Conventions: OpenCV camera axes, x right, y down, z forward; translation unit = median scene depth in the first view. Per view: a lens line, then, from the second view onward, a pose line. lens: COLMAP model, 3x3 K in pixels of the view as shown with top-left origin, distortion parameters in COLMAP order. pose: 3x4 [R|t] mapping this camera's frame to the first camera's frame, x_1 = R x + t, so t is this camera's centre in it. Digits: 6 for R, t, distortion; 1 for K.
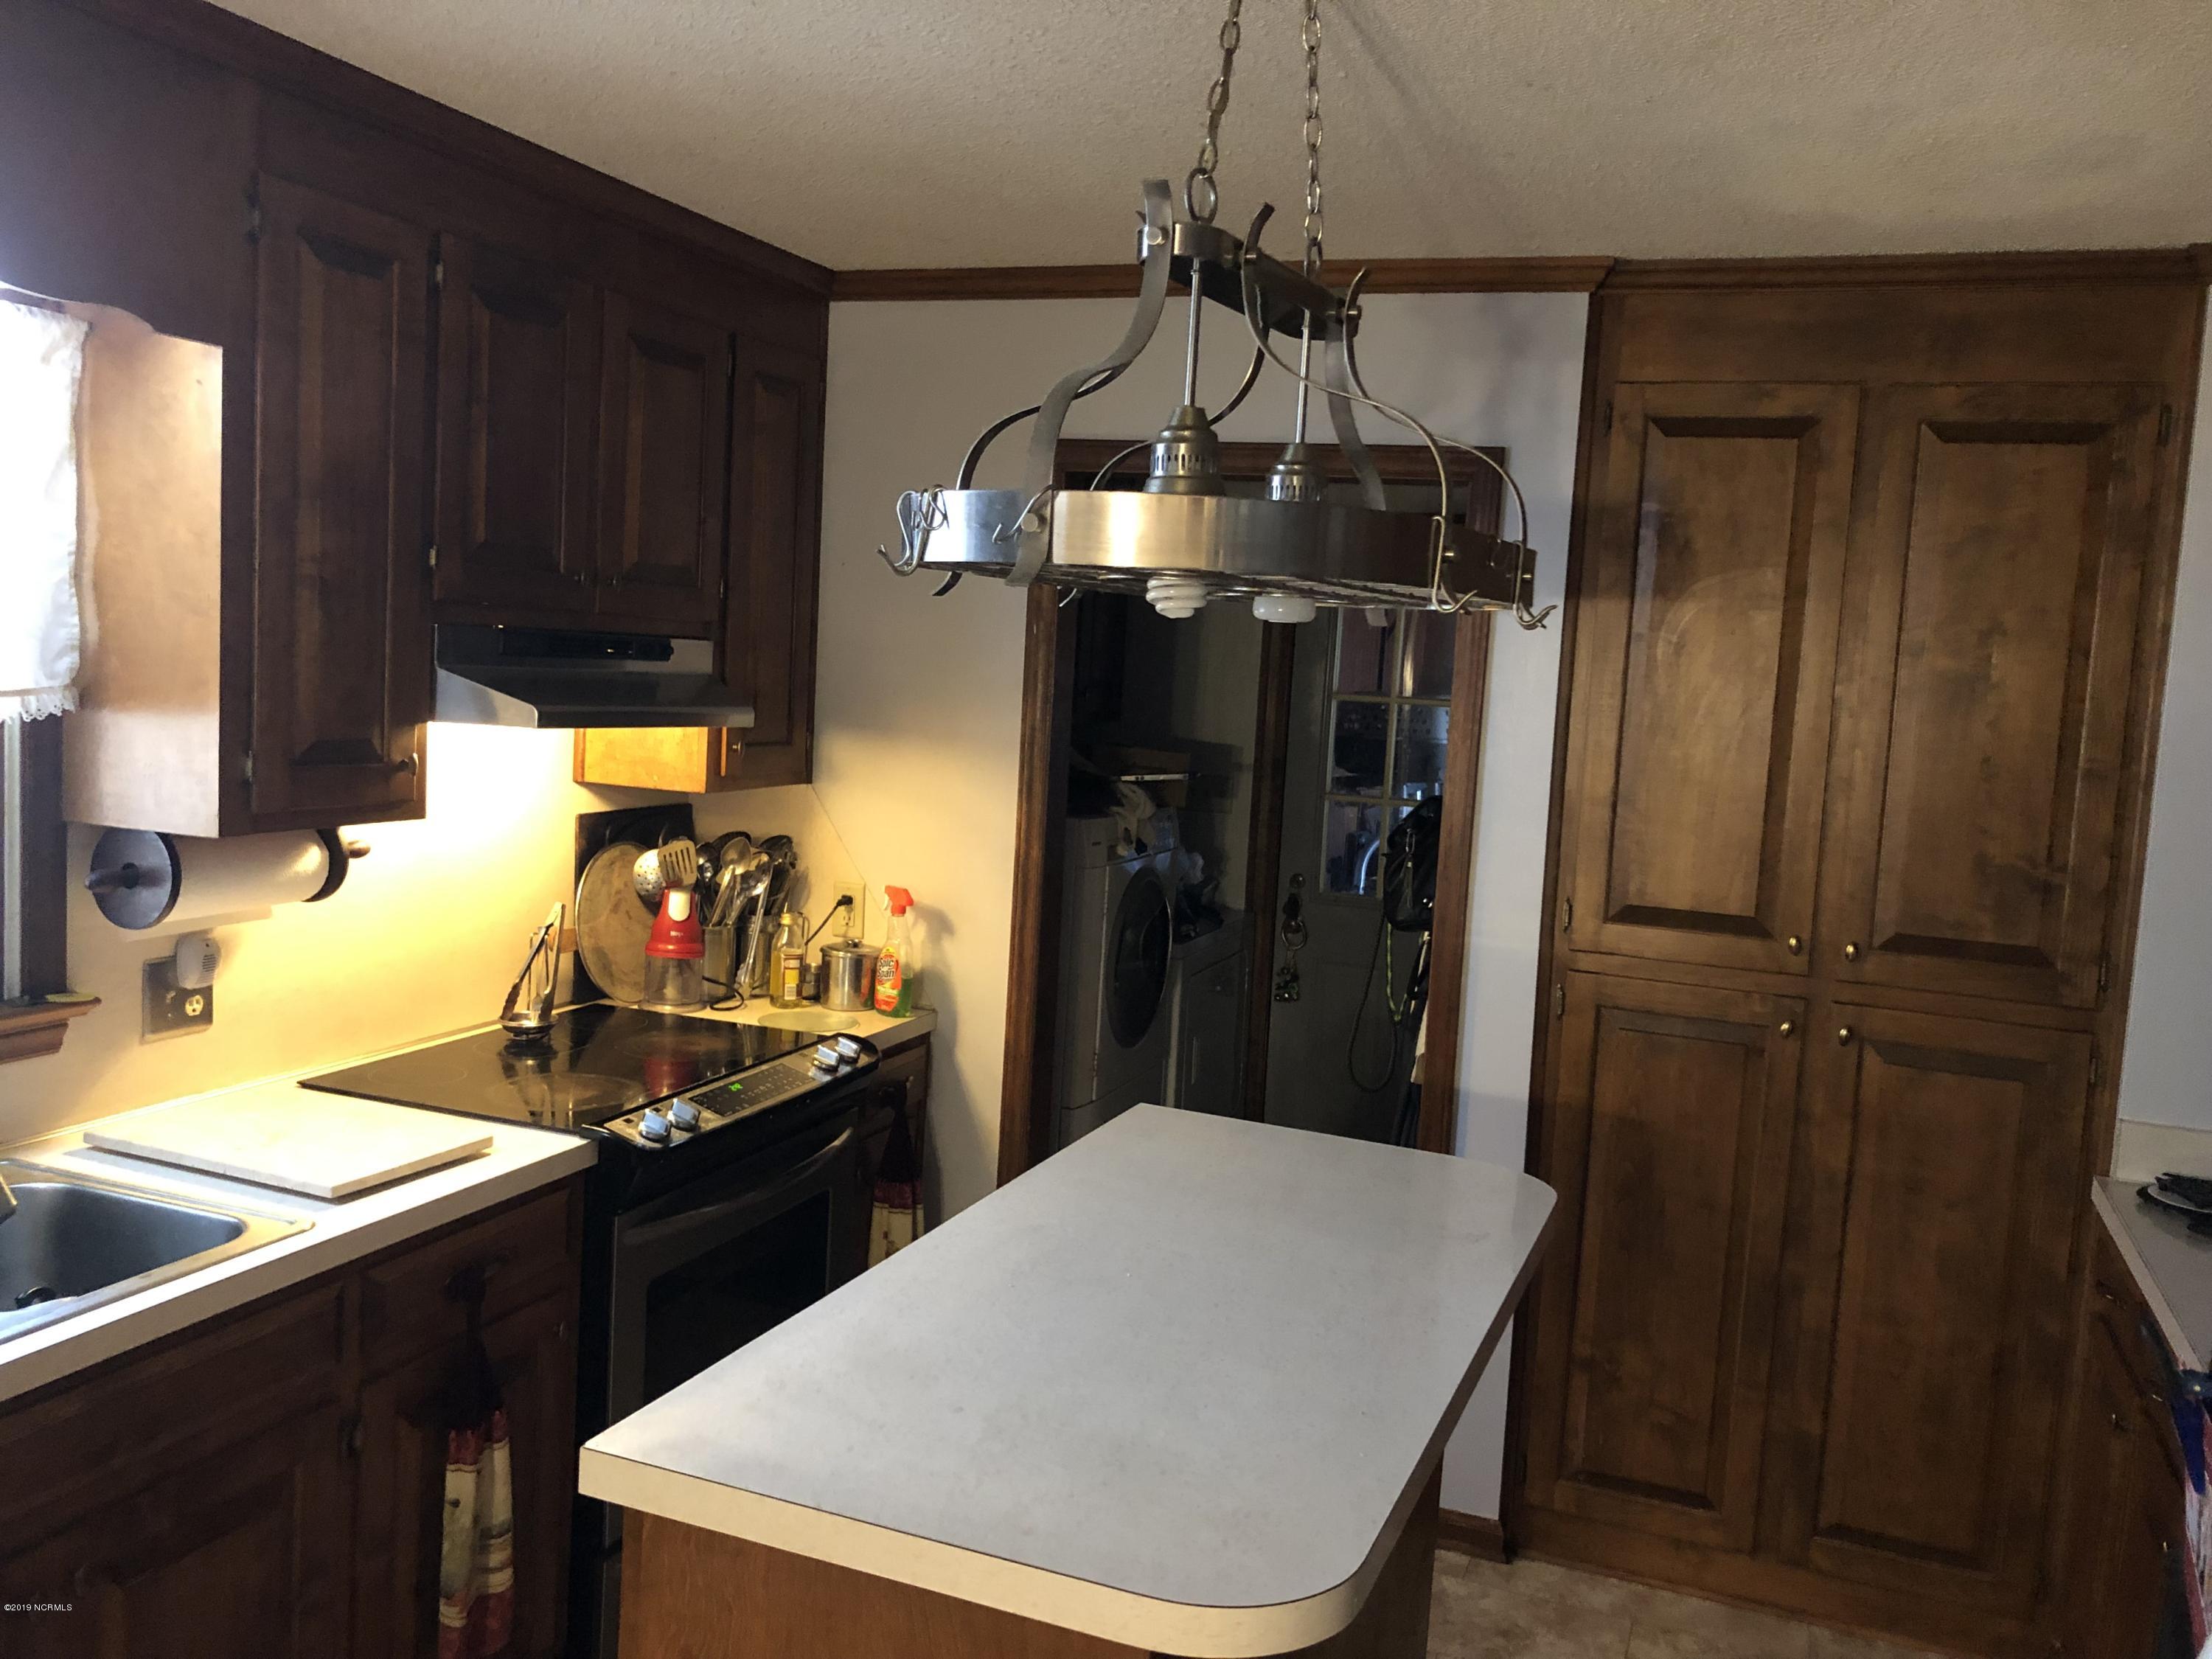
lens RADIAL K [[1819.1, 0, 1096.2], [0, 1819.1, 827.2], [0, 0, 1]] dist [0.050326, -0.072730]
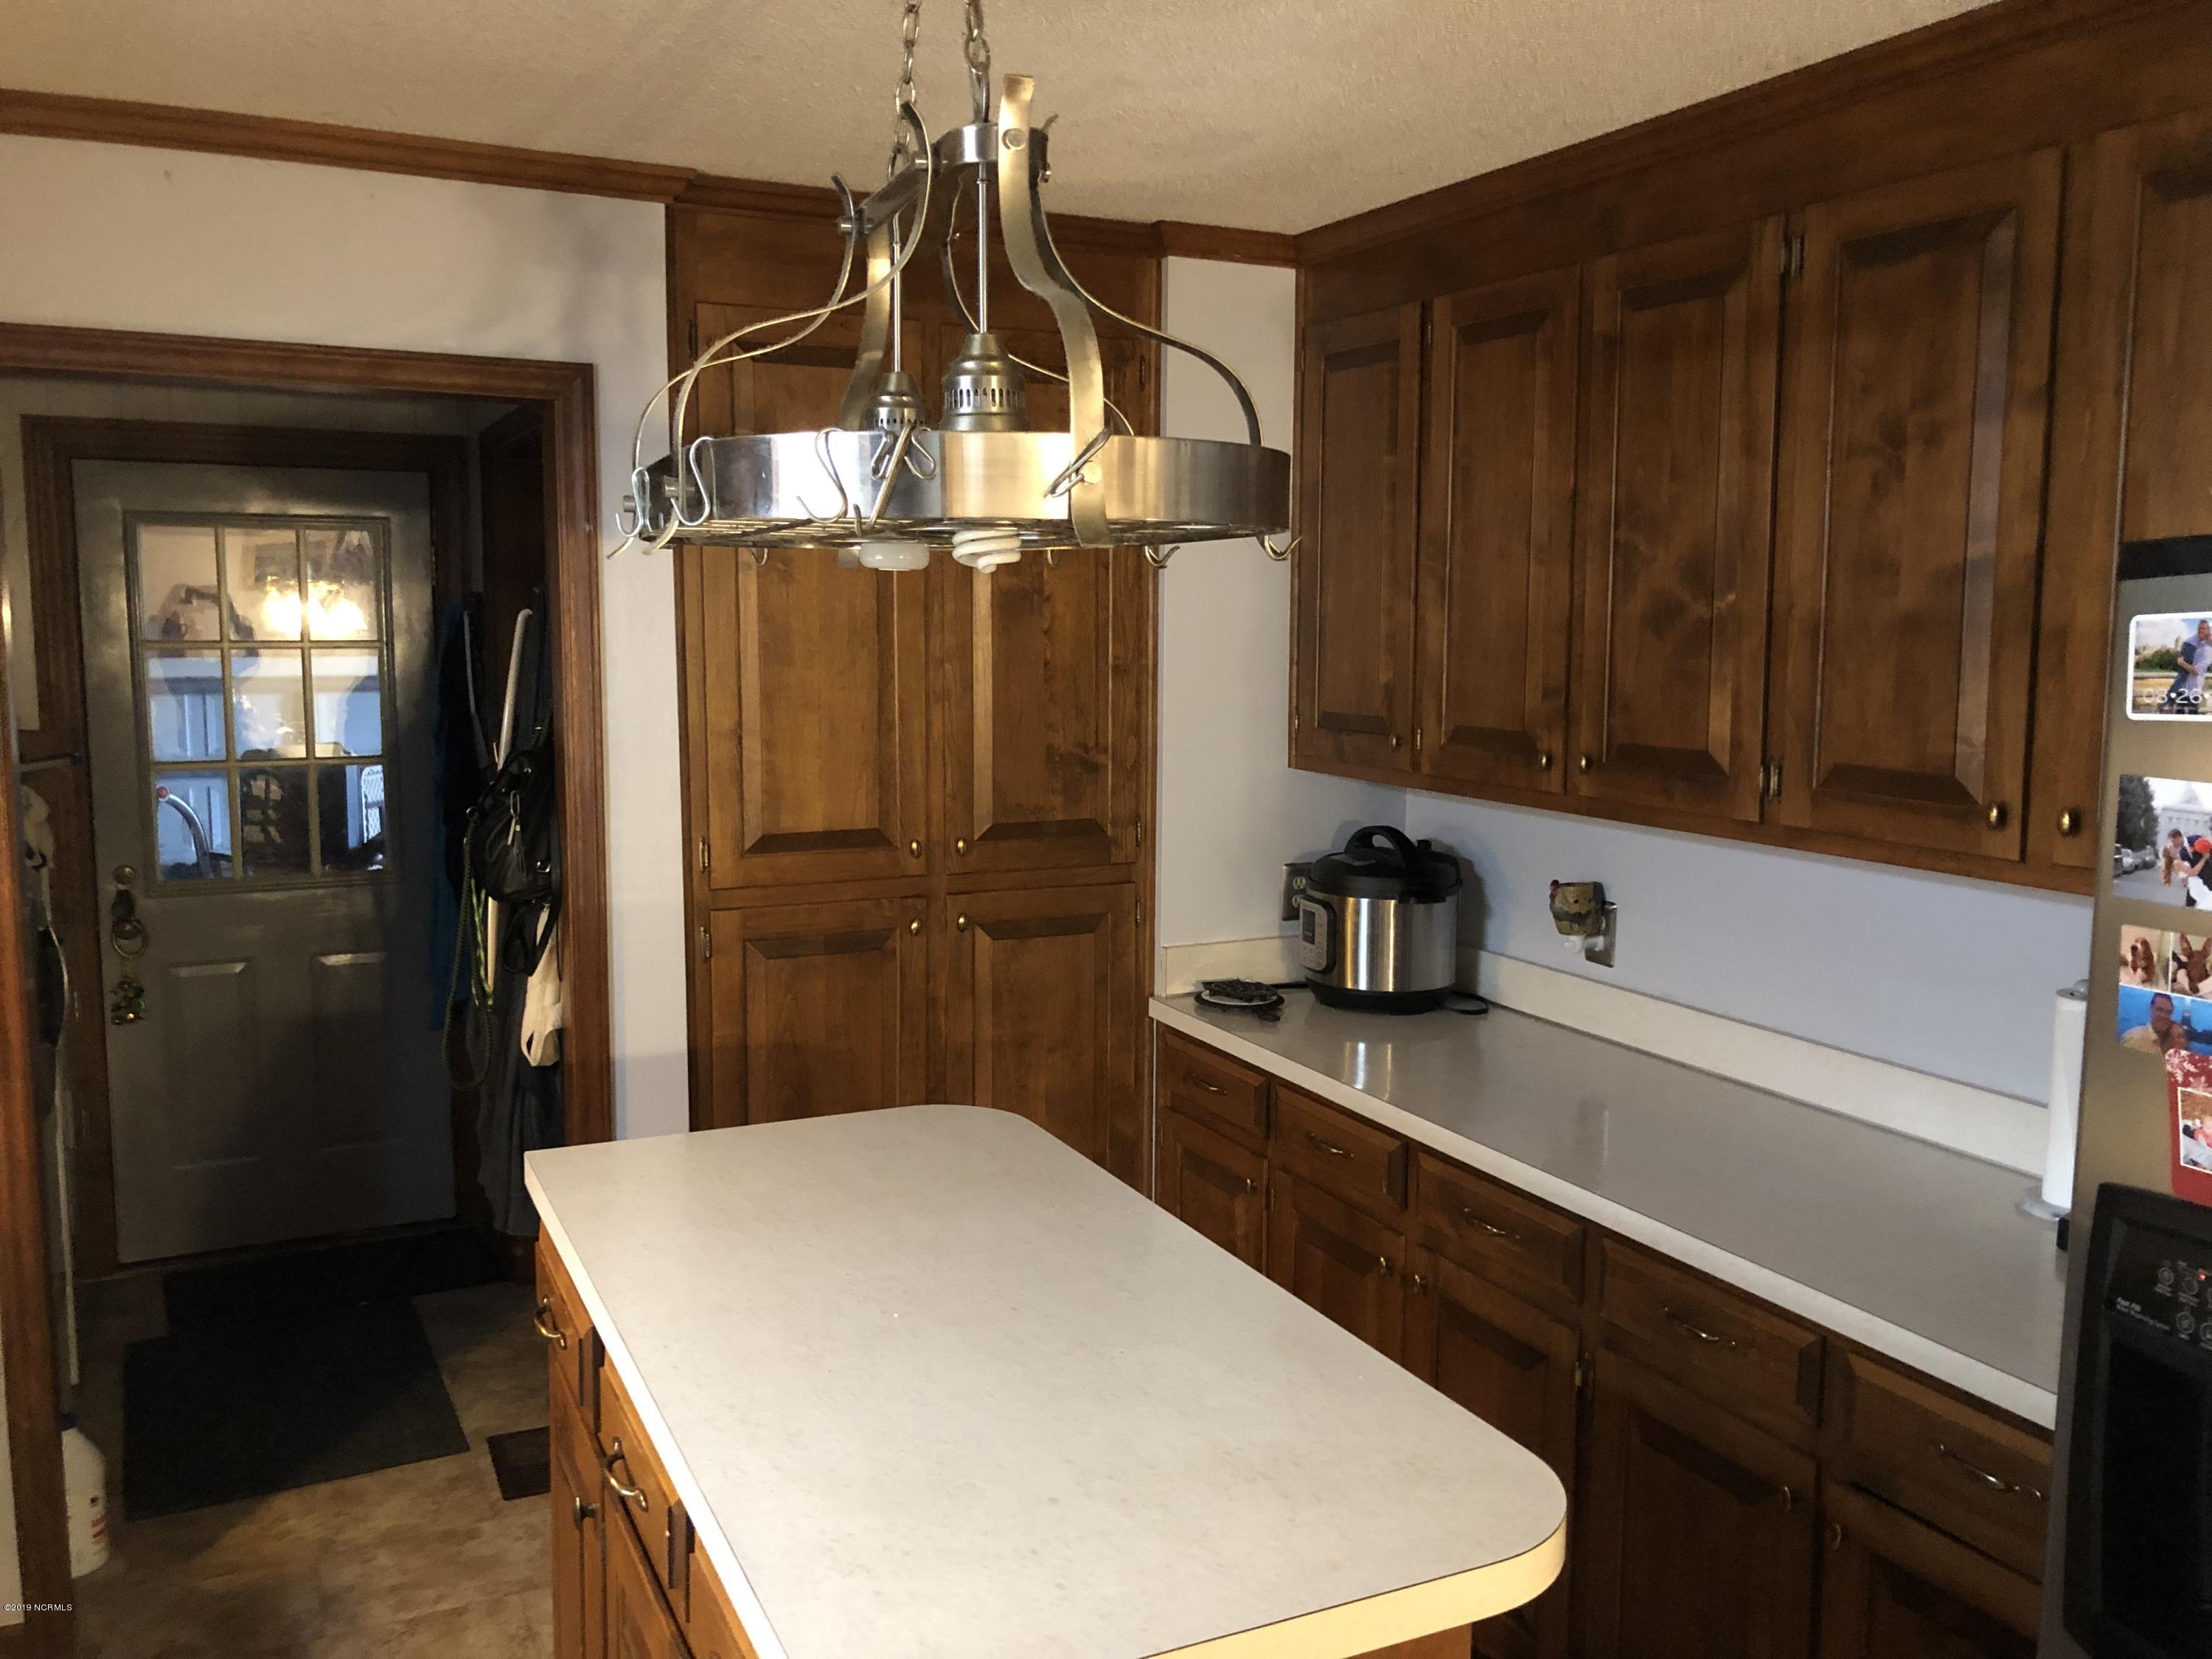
lens RADIAL K [[1819.1, 0, 1106.5], [0, 1819.1, 824.7], [0, 0, 1]] dist [0.050326, -0.072730]
pose [[0.664614, -0.142992, 0.733377, -0.327540], [0.107667, 0.989601, 0.095377, -0.039687], [-0.739389, 0.015572, 0.673098, 0.197787]]
